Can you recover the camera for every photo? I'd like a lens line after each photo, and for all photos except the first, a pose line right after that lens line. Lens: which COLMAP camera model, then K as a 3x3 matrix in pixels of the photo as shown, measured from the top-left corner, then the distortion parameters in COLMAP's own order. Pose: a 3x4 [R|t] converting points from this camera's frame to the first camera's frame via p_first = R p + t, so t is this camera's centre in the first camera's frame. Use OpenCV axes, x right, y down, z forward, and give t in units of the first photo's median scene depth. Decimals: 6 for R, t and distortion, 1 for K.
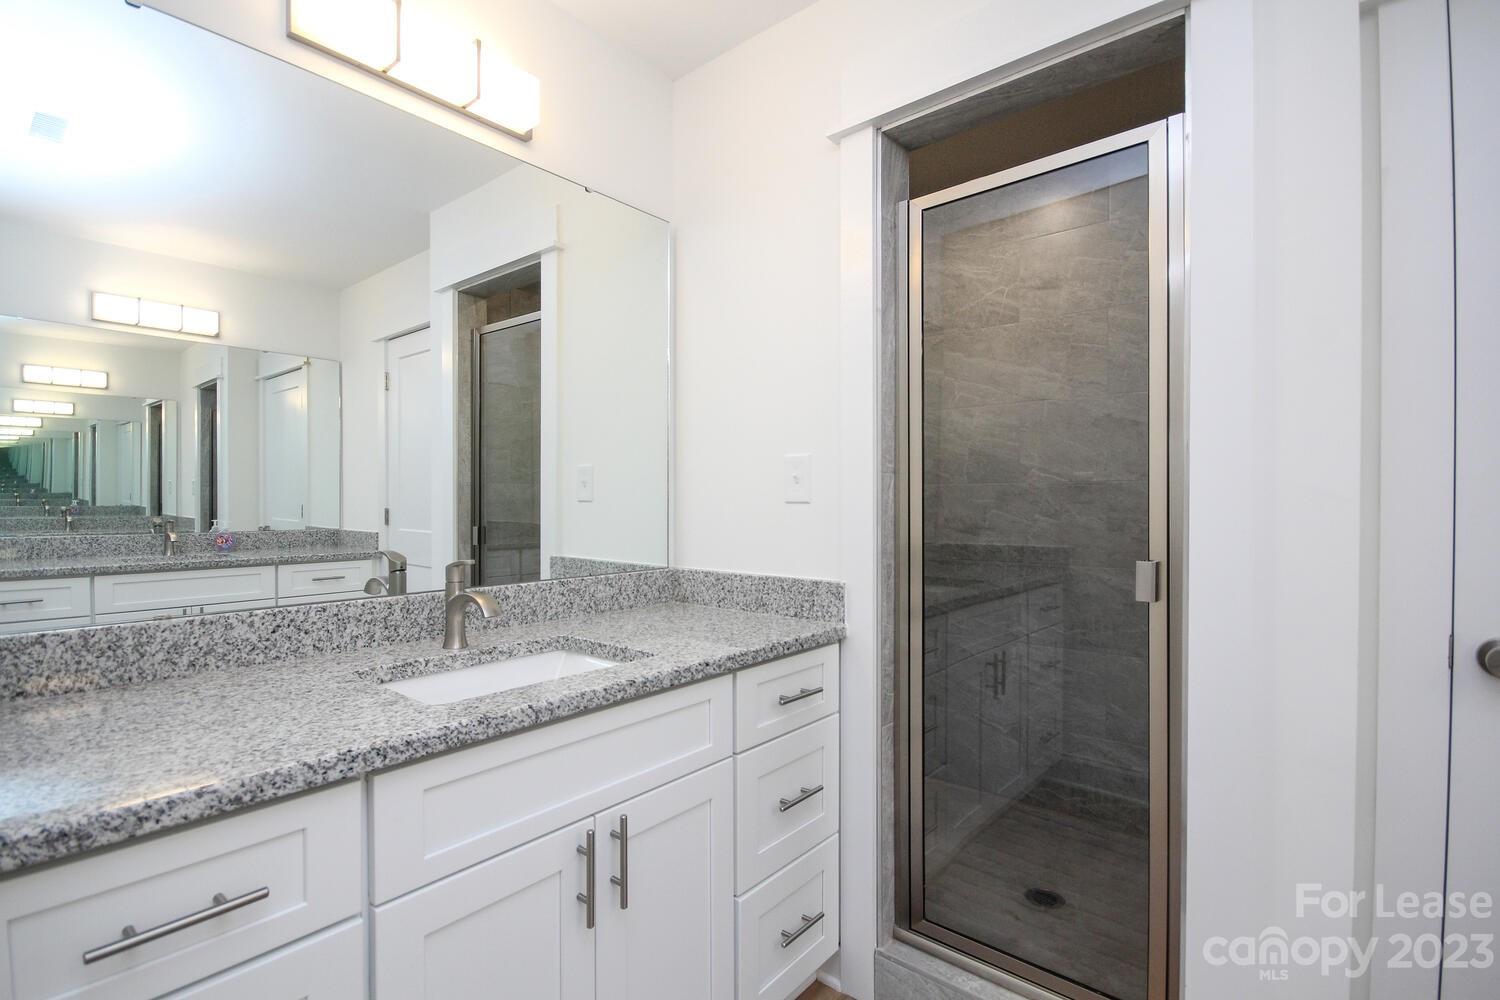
lens RADIAL K [[700.0, 0, 751.6], [0, 700.0, 503.6], [0, 0, 1]] dist [-0.000244, 0.000023]
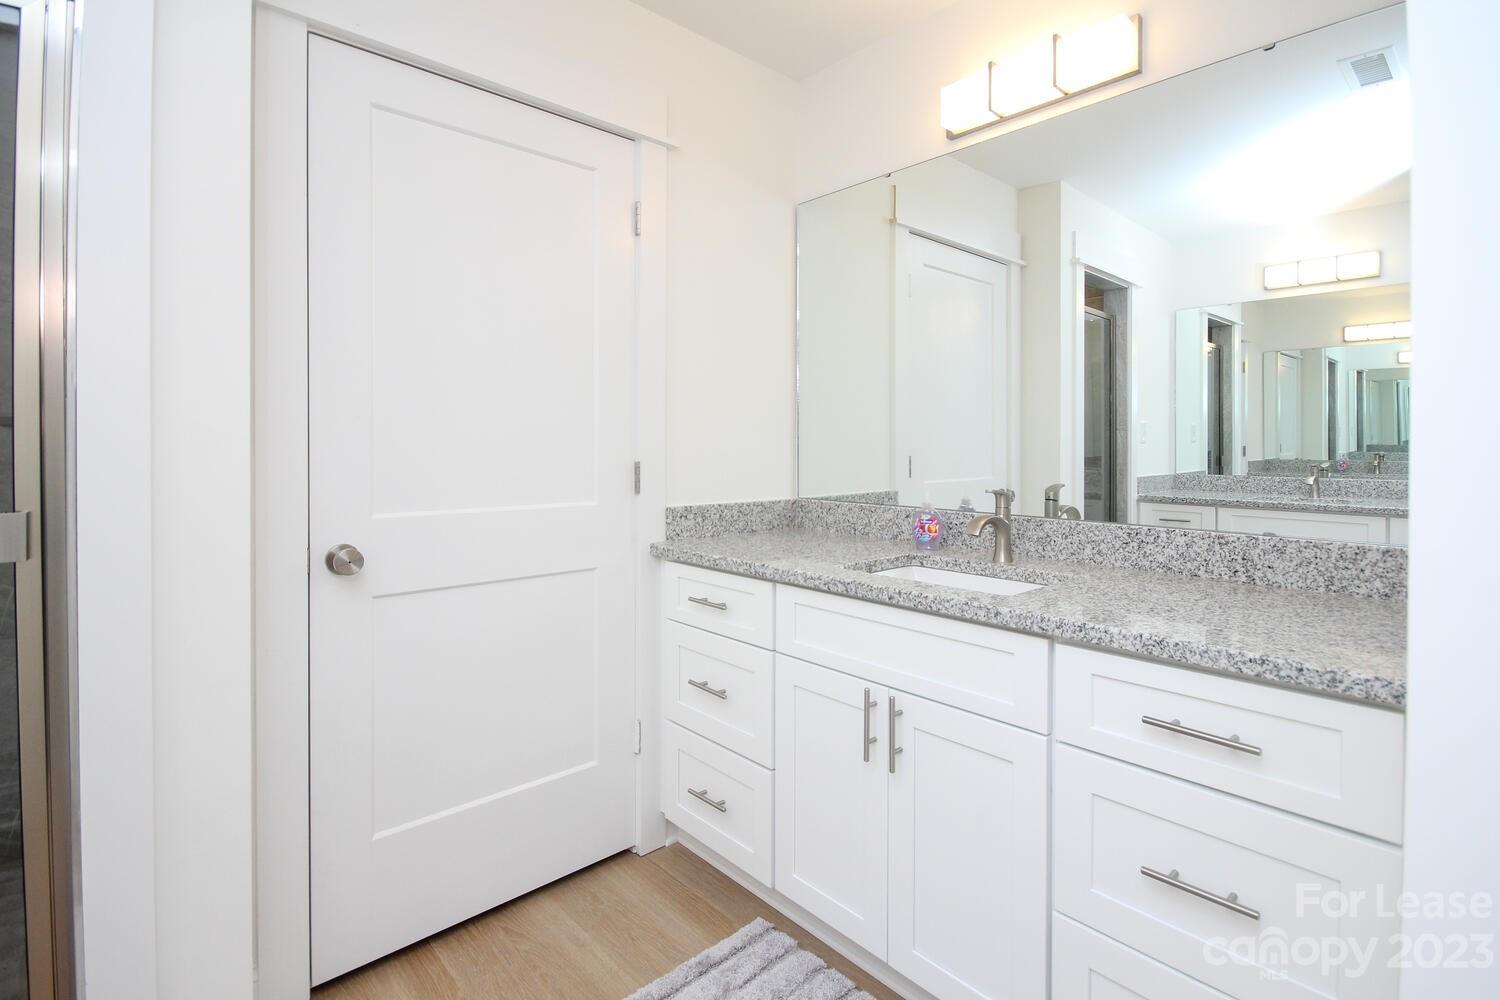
lens RADIAL K [[719.4, 0, 753.4], [0, 719.4, 473.9], [0, 0, 1]] dist [0.004489, 0.000989]
pose [[-0.138098, 0.037947, -0.989691, 0.873799], [-0.011754, 0.999133, 0.039949, 0.010142], [0.990349, 0.017149, -0.137533, 0.757976]]
